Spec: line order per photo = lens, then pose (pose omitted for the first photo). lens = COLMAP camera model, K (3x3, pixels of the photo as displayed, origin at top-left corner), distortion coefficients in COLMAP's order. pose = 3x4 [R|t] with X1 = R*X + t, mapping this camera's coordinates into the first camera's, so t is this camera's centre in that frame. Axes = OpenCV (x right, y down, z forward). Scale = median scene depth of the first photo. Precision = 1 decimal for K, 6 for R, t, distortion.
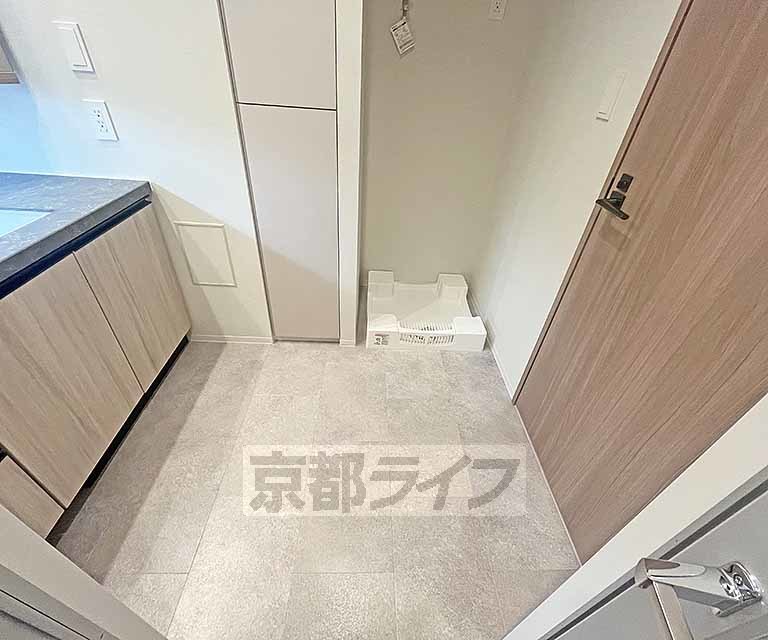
lens RADIAL K [[346.7, 0, 381.2], [0, 346.7, 321.0], [0, 0, 1]] dist [0.000004, -0.000221]
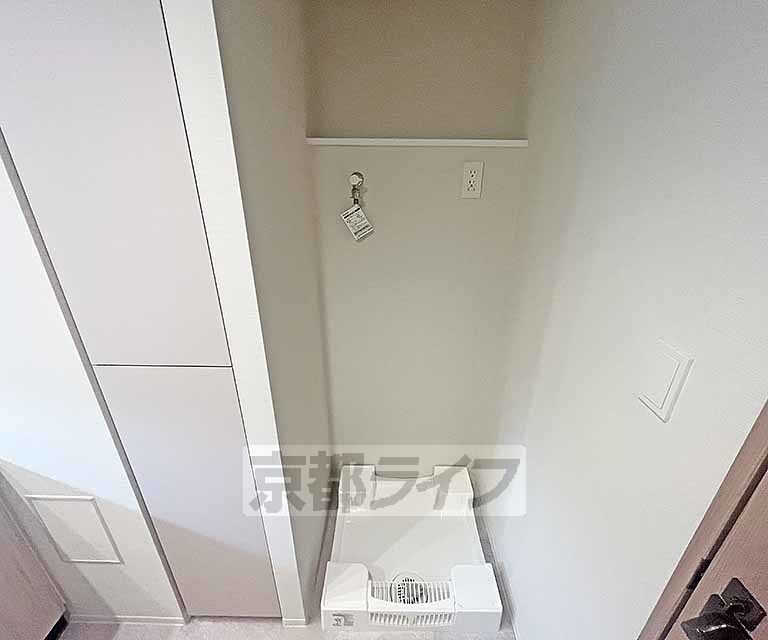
lens RADIAL K [[346.7, 0, 385.1], [0, 346.7, 315.8], [0, 0, 1]] dist [0.000004, -0.000221]
pose [[0.997634, -0.038196, -0.057170, 0.144653], [0.024740, 0.975225, -0.219829, -0.374109], [0.064150, 0.217895, 0.973862, 0.228689]]
